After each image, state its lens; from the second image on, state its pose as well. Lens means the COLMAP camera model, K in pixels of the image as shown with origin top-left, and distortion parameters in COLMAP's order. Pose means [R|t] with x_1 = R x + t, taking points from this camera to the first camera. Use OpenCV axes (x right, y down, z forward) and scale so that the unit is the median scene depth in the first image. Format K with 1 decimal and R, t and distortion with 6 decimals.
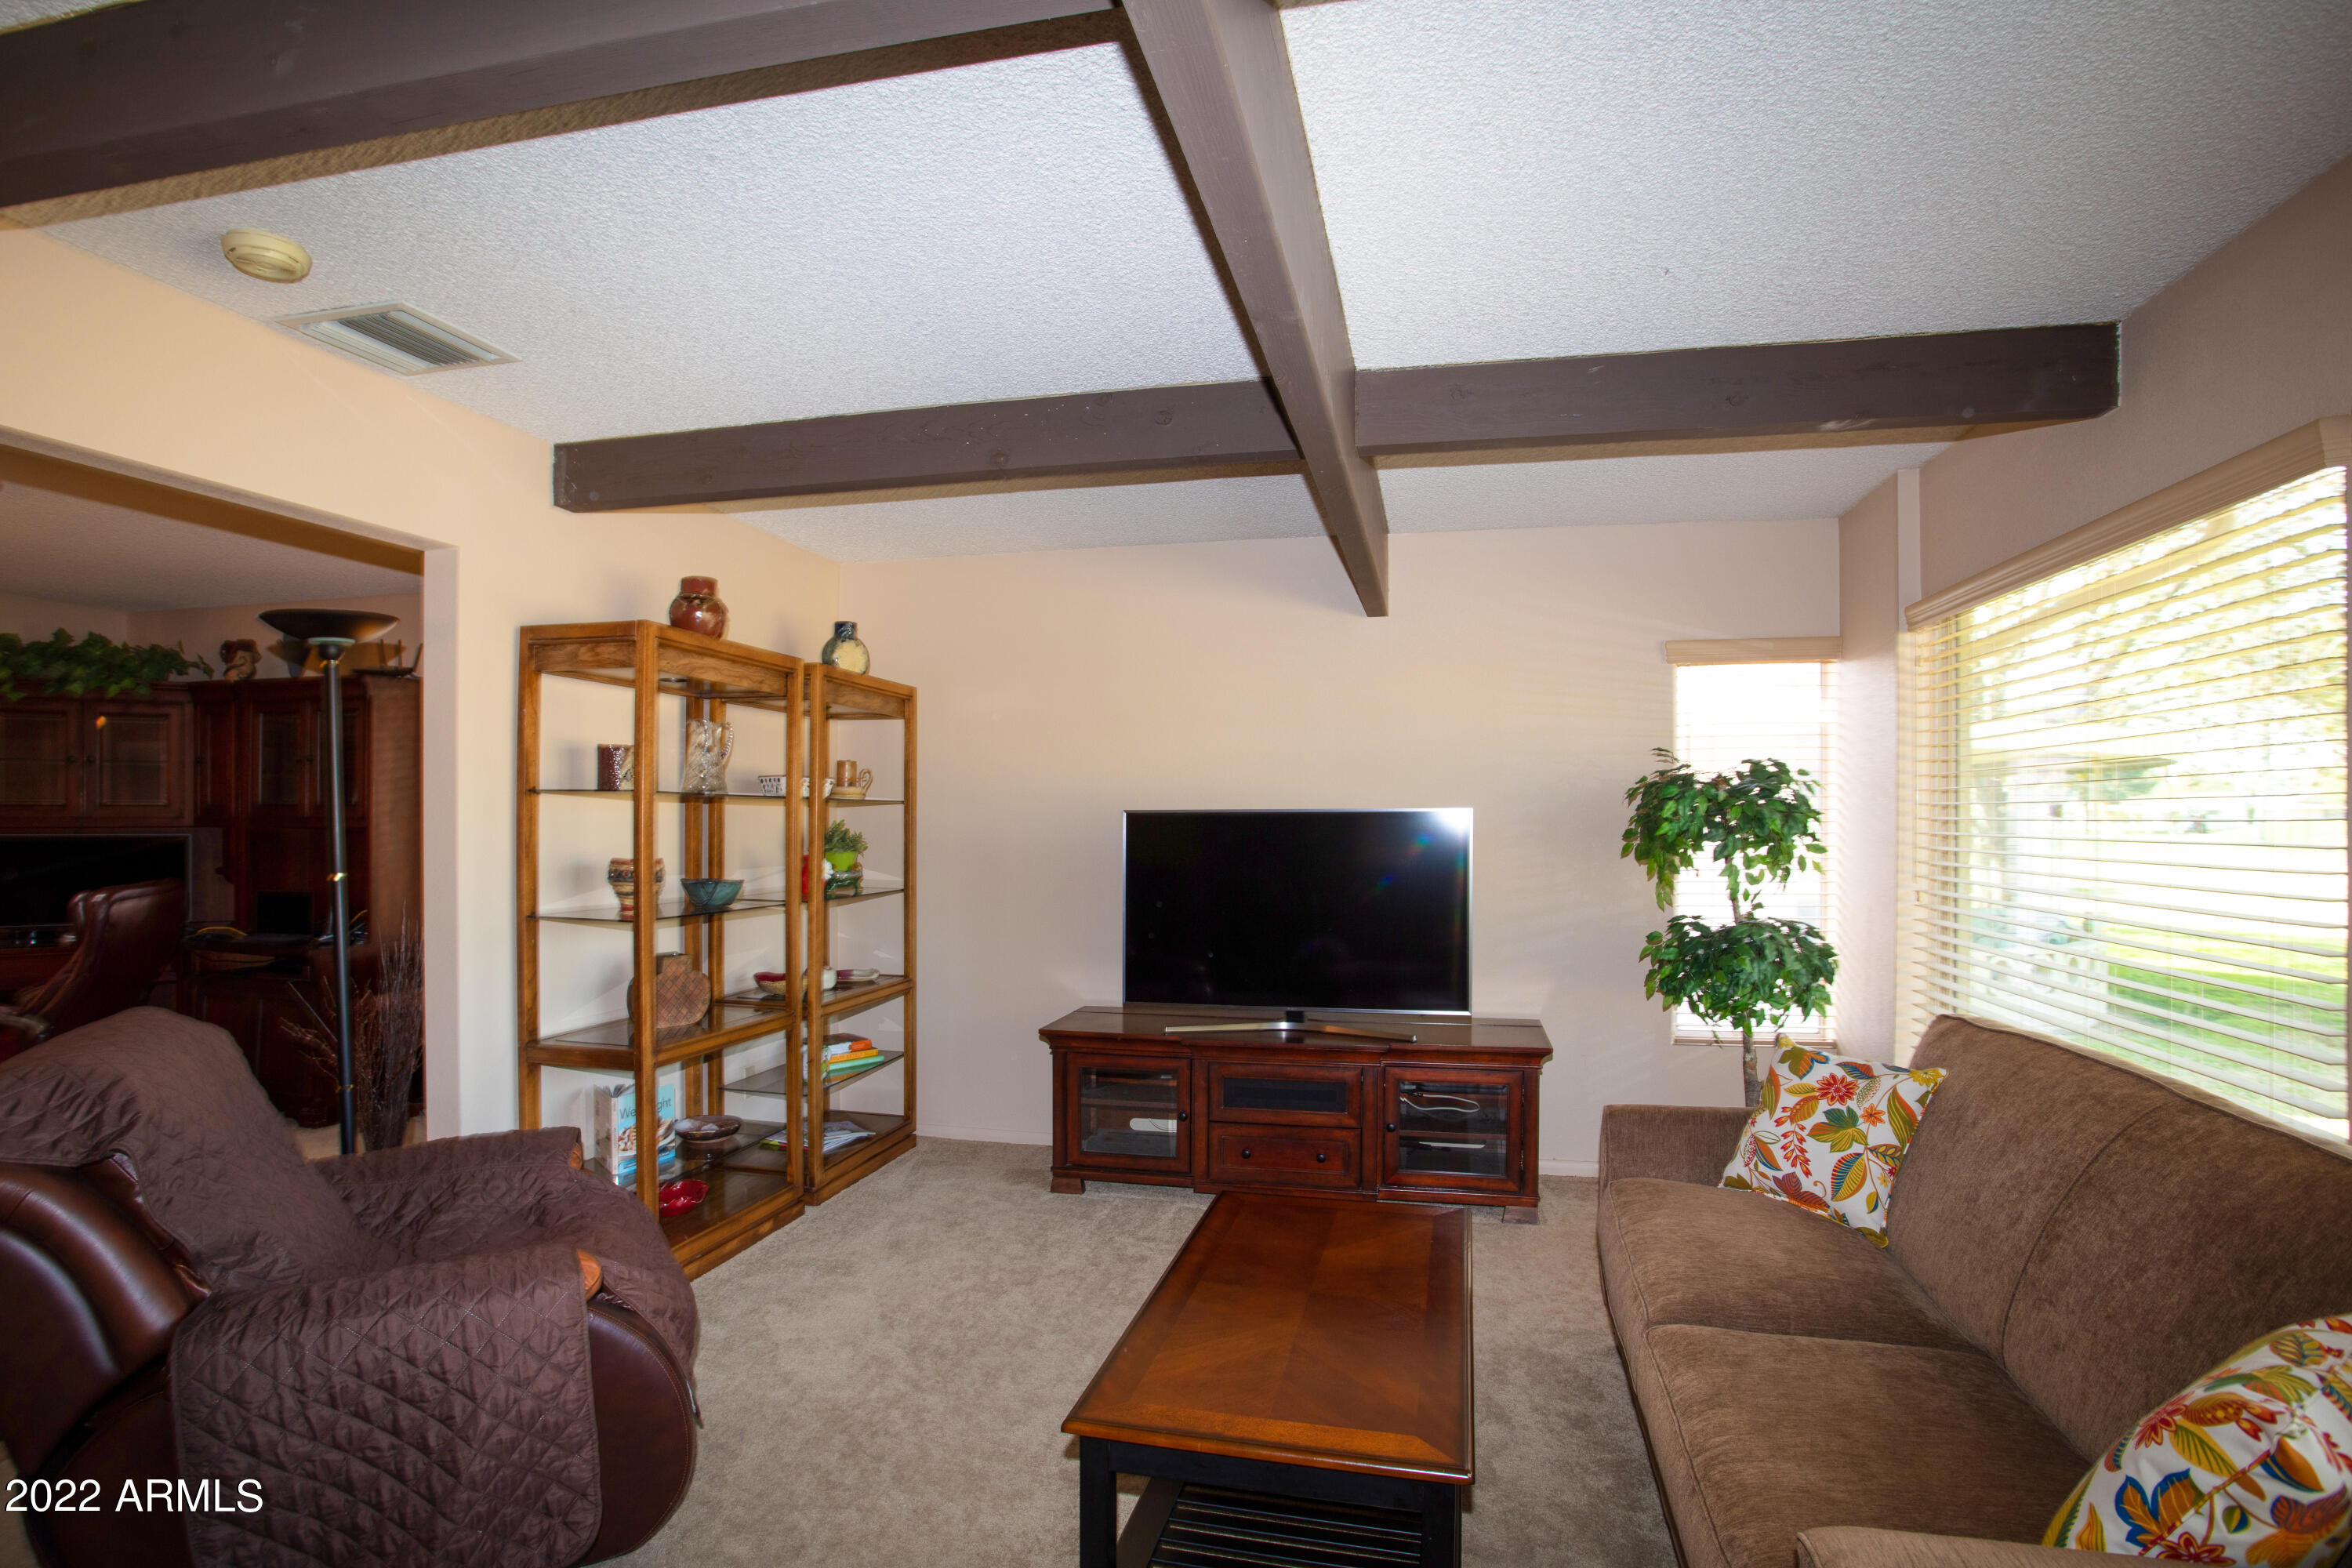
lens RADIAL K [[1219.2, 0, 1144.3], [0, 1219.2, 817.5], [0, 0, 1]] dist [-0.072012, 0.000350]
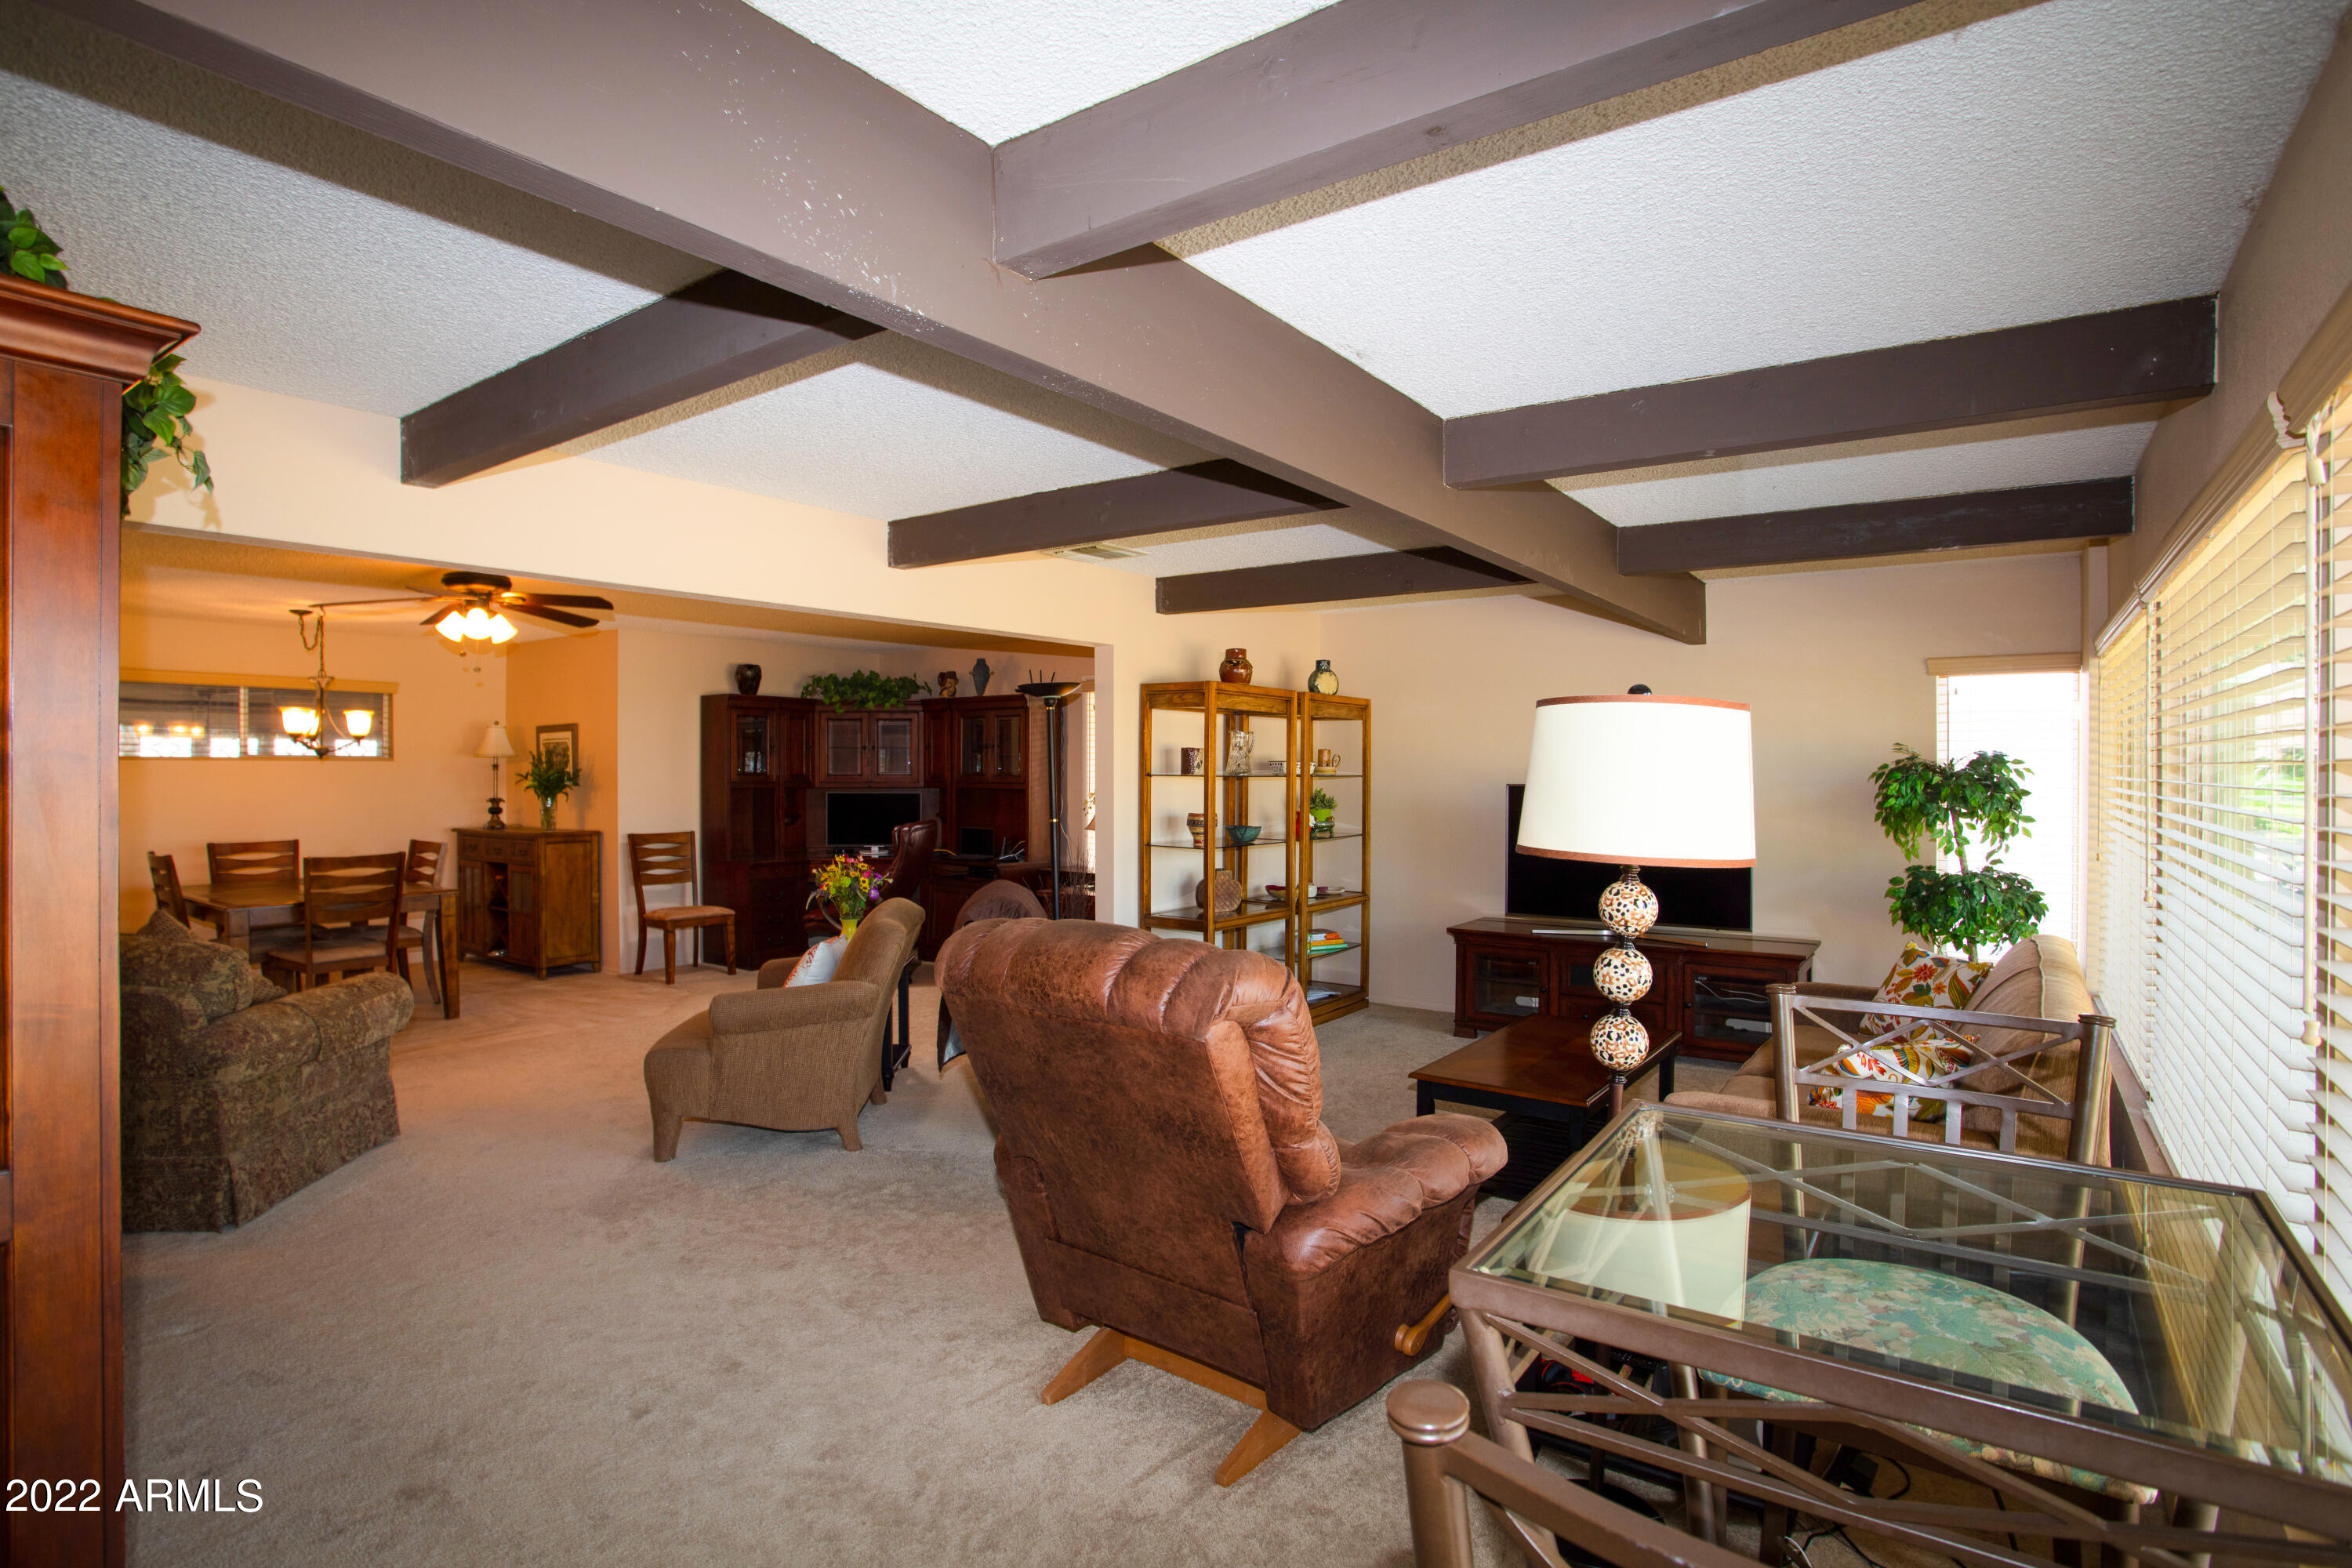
lens RADIAL K [[1147.7, 0, 1176.0], [0, 1147.7, 784.0], [0, 0, 1]] dist [-0.050744, 0.000323]
pose [[0.929713, 0.006948, -0.368220, 0.125909], [-0.002115, 0.999906, 0.013528, -0.024570], [0.368279, -0.011798, 0.929640, -0.461510]]
